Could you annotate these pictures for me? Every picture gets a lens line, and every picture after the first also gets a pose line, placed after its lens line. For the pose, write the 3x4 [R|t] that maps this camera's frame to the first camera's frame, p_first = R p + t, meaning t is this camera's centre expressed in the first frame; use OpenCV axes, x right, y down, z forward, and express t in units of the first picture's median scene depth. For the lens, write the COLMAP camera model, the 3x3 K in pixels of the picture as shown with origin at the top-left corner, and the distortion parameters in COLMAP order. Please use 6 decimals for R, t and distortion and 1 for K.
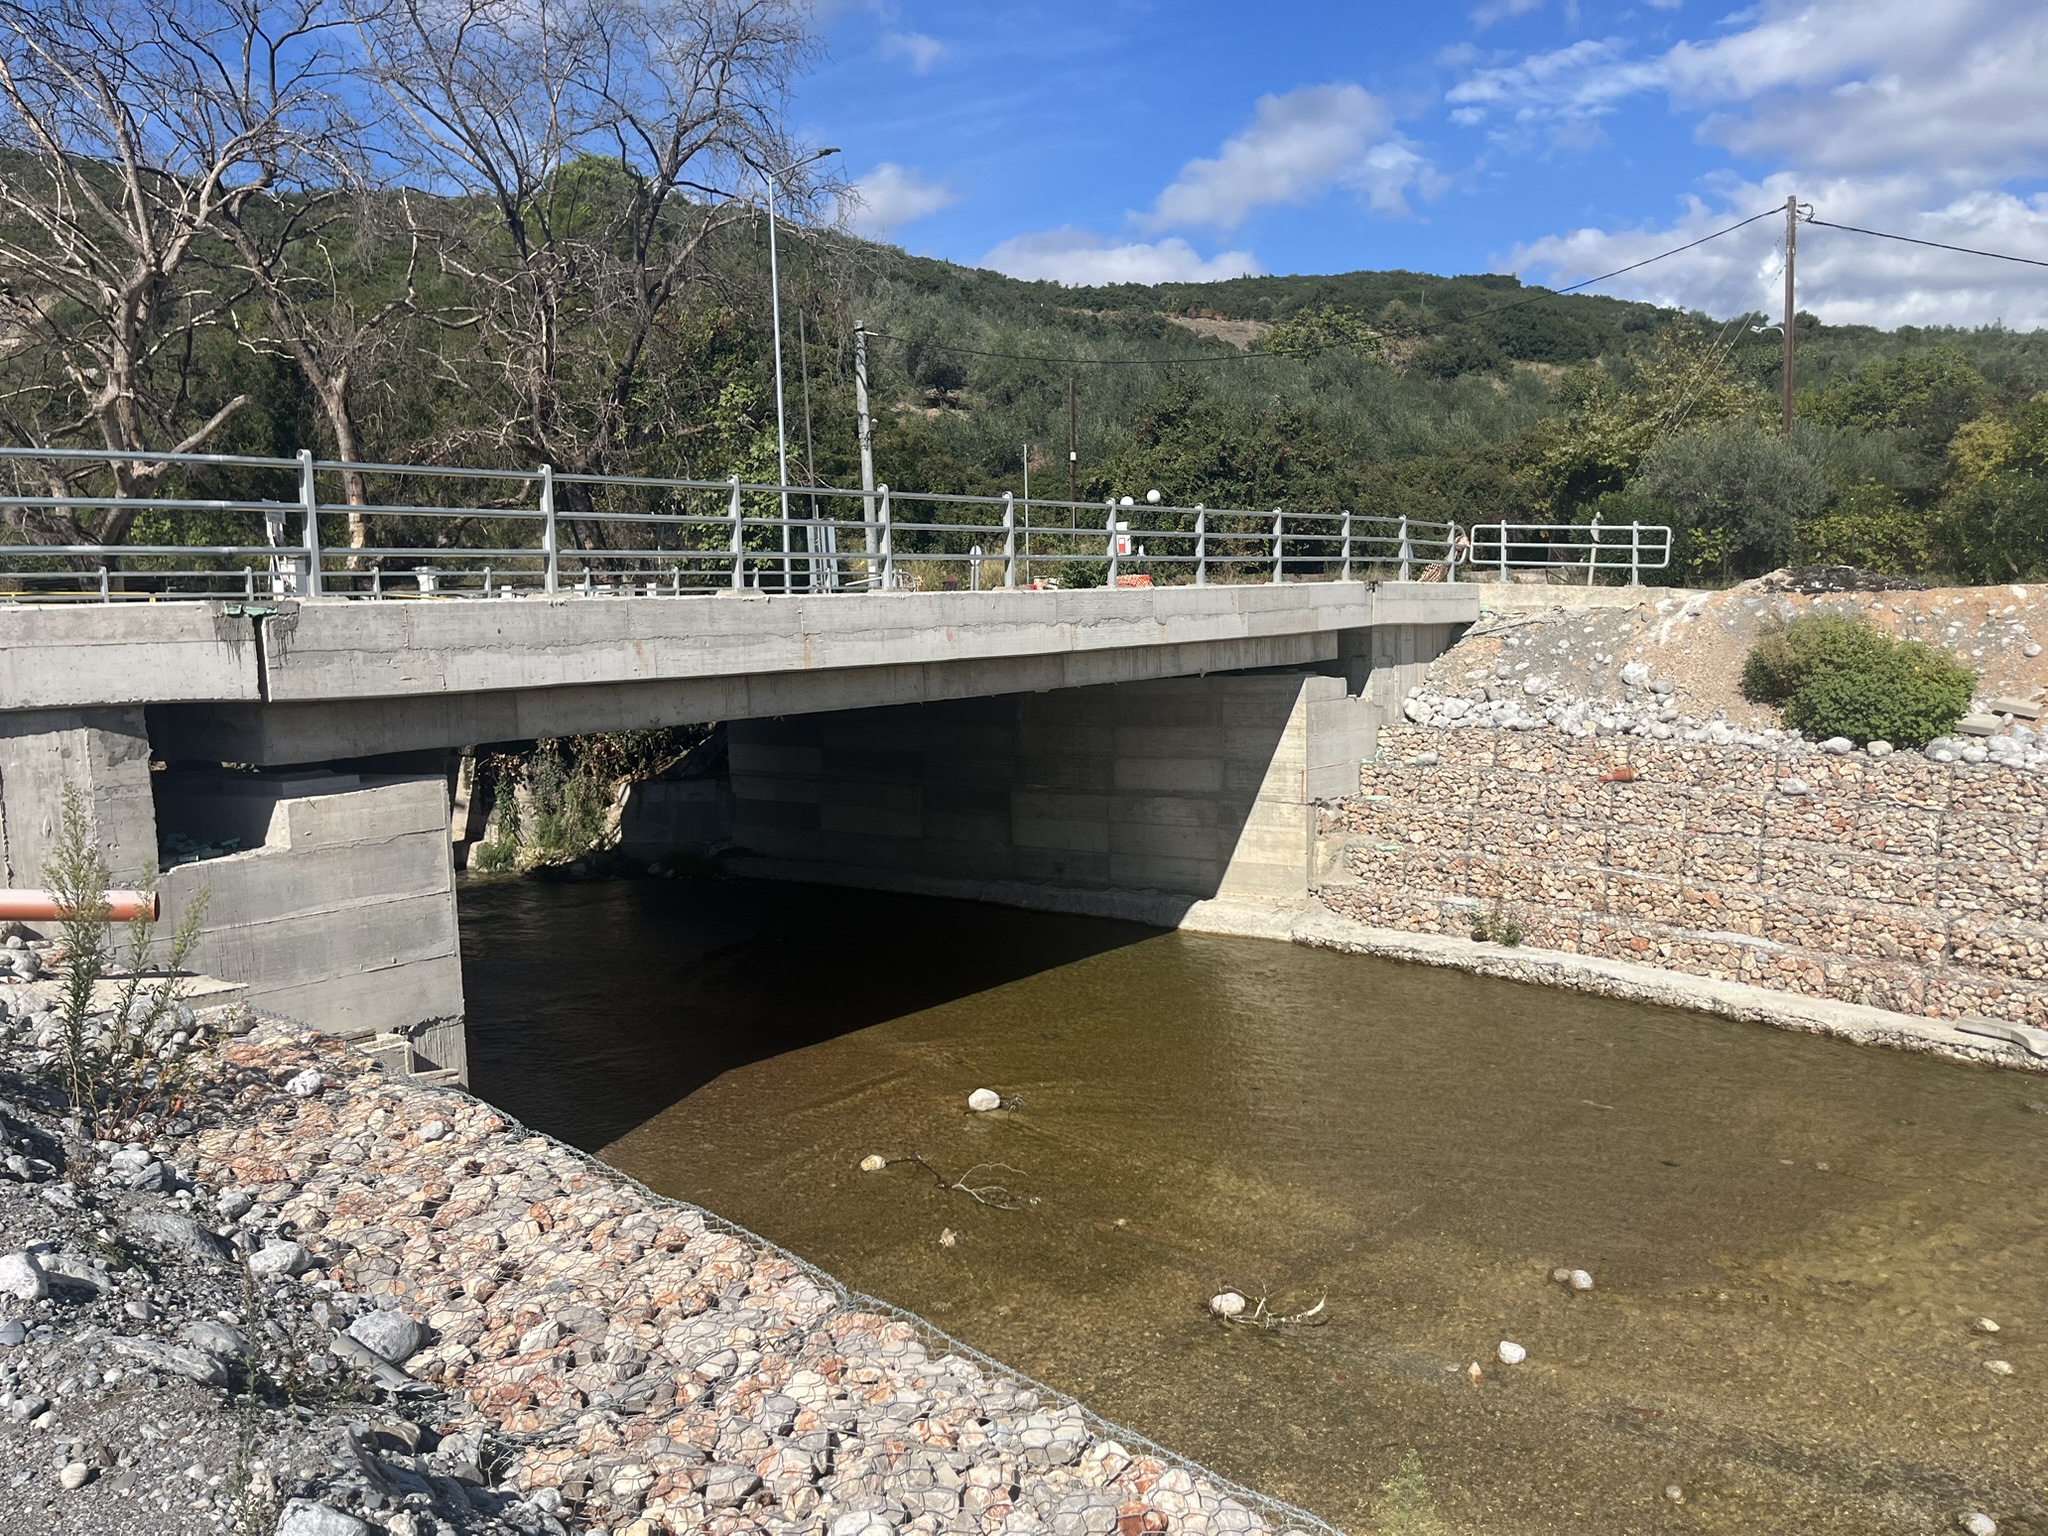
lens RADIAL K [[1531.5, 0, 1010.8], [0, 1531.5, 772.3], [0, 0, 1]] dist [0.046452, -0.072361]
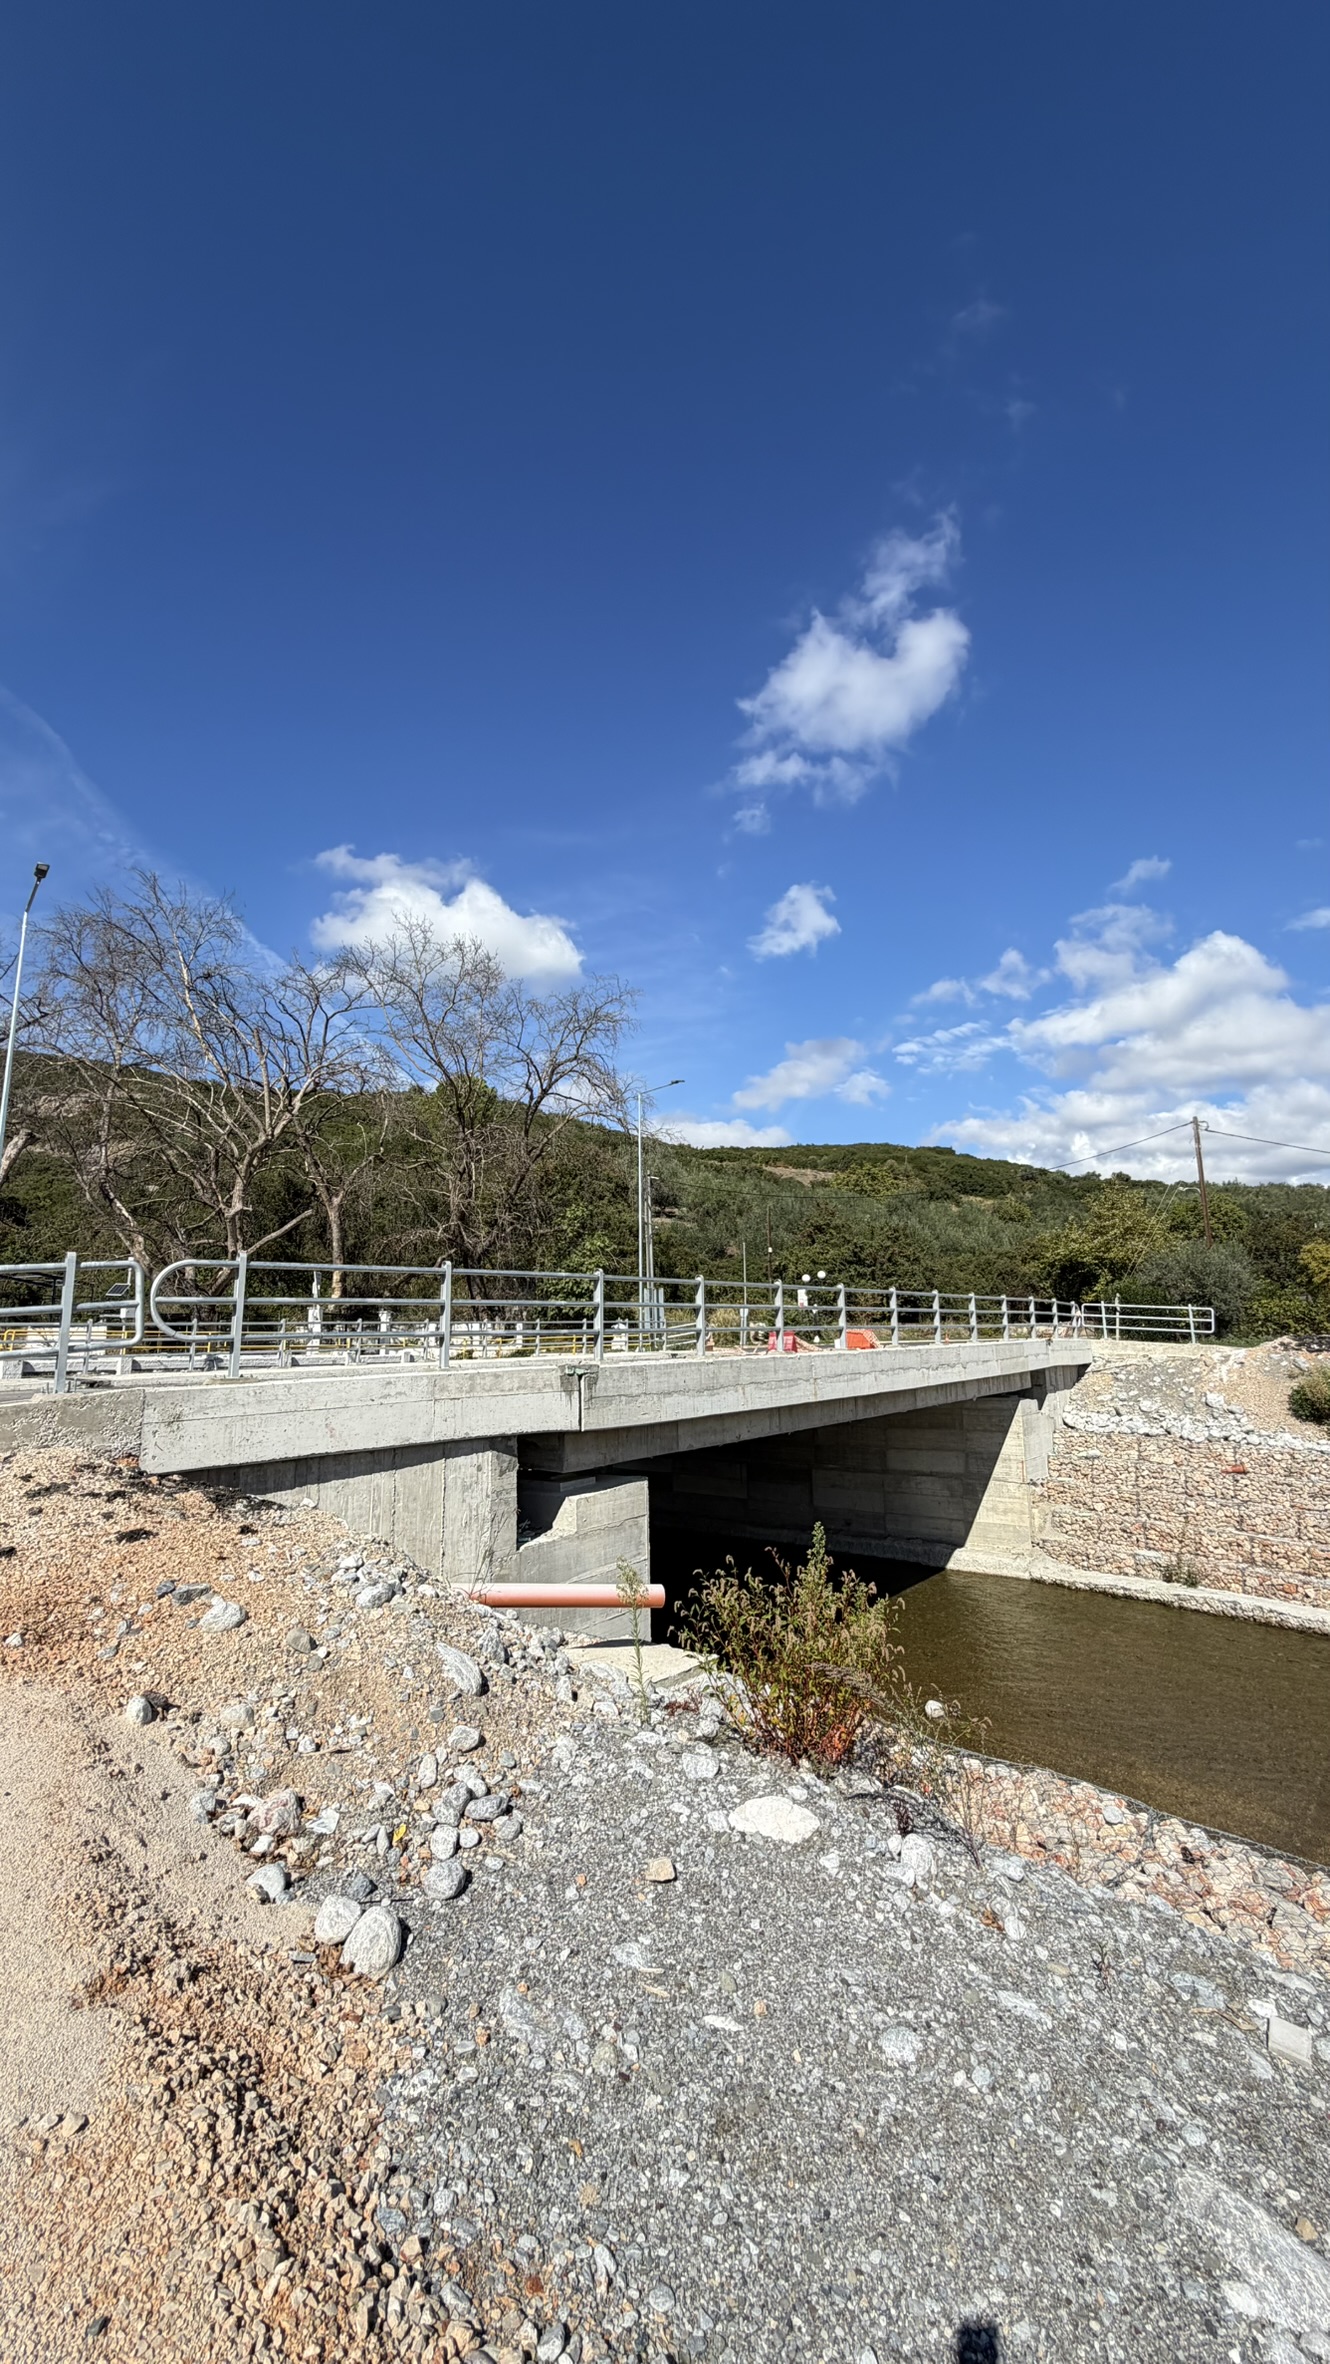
lens RADIAL K [[931.3, 0, 668.5], [0, 931.3, 1177.6], [0, 0, 1]] dist [0.007461, -0.000031]
pose [[0.999562, 0.020124, 0.021680, -0.184527], [-0.013571, 0.963219, -0.268375, -0.018109], [-0.026284, 0.267963, 0.963070, 0.014081]]
